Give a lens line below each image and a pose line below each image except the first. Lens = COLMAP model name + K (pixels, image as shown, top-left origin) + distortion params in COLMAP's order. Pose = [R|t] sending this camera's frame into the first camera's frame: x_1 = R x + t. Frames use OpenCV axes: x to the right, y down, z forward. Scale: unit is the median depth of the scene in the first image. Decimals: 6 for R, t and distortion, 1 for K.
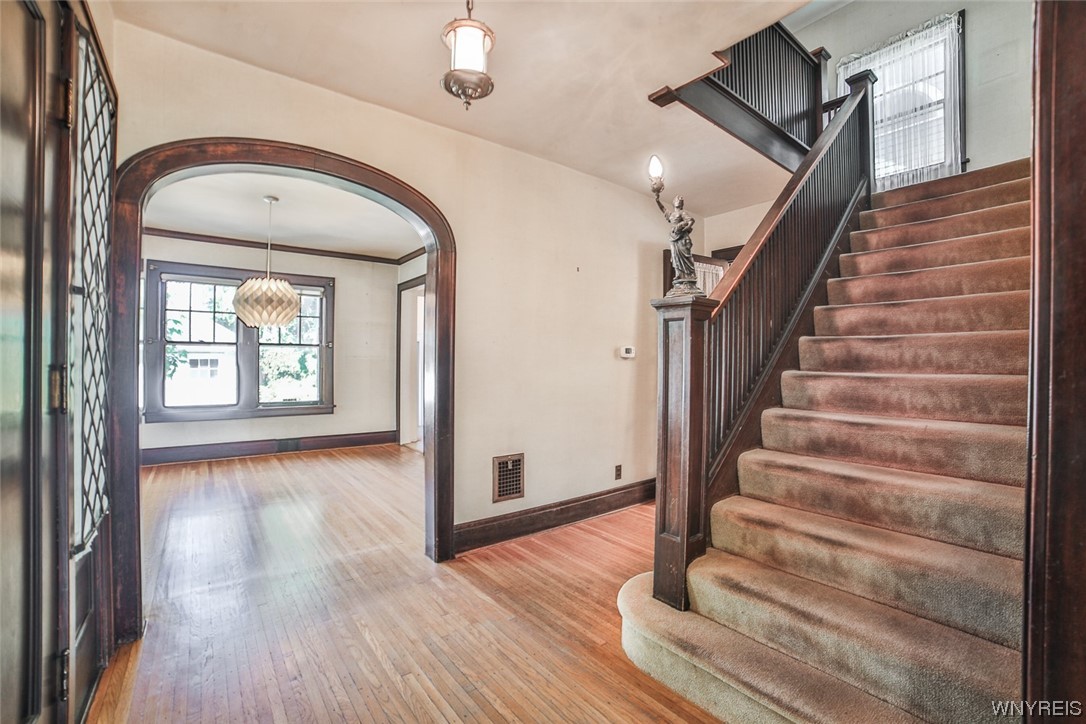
lens RADIAL K [[462.2, 0, 543.0], [0, 462.2, 362.0], [0, 0, 1]] dist [-0.115149, 0.040130]
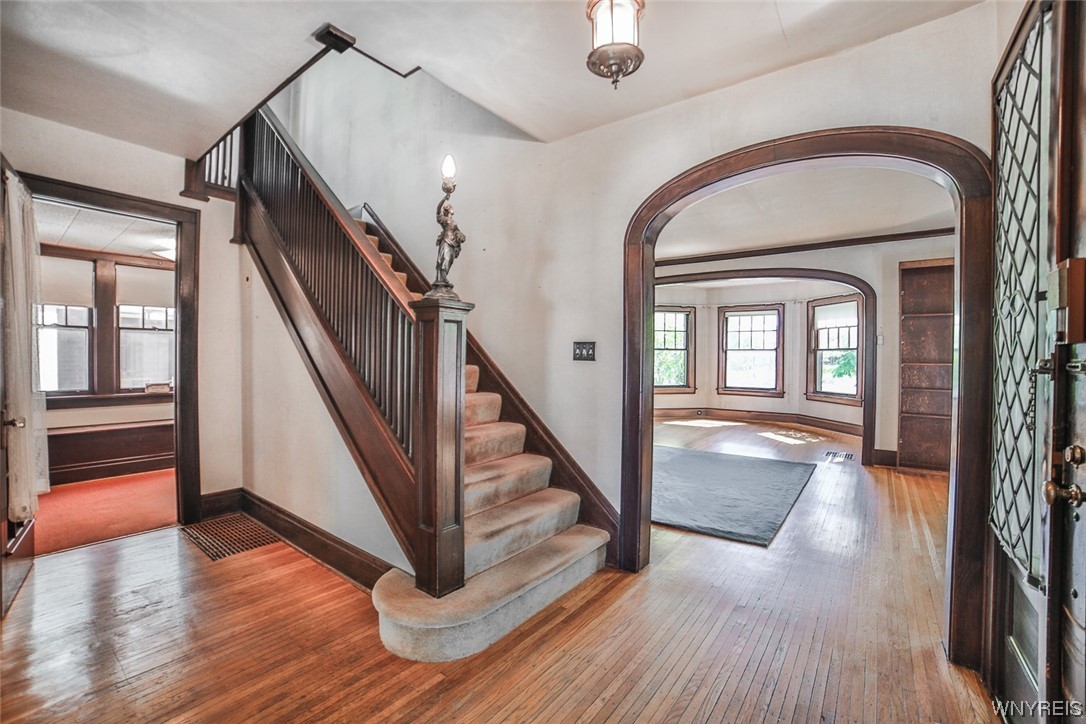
lens RADIAL K [[462.2, 0, 543.0], [0, 462.2, 362.0], [0, 0, 1]] dist [-0.115149, 0.040130]
pose [[-0.251476, -0.018939, 0.967678, -0.379148], [-0.008450, 0.999813, 0.017373, -0.009378], [-0.967827, -0.003808, -0.251589, 0.509522]]
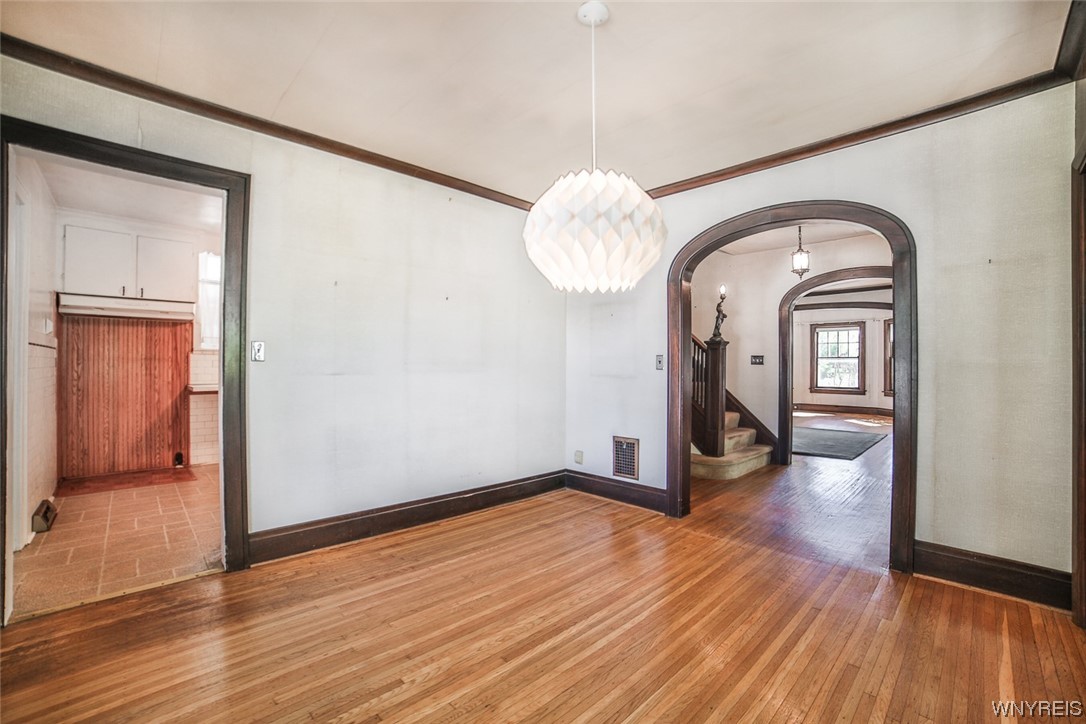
lens RADIAL K [[462.2, 0, 543.0], [0, 462.2, 362.0], [0, 0, 1]] dist [-0.115149, 0.040130]
pose [[-0.103750, -0.000932, 0.994603, -1.092849], [-0.003998, 0.999992, 0.000520, -0.005828], [-0.994595, -0.003922, -0.103752, 1.122581]]
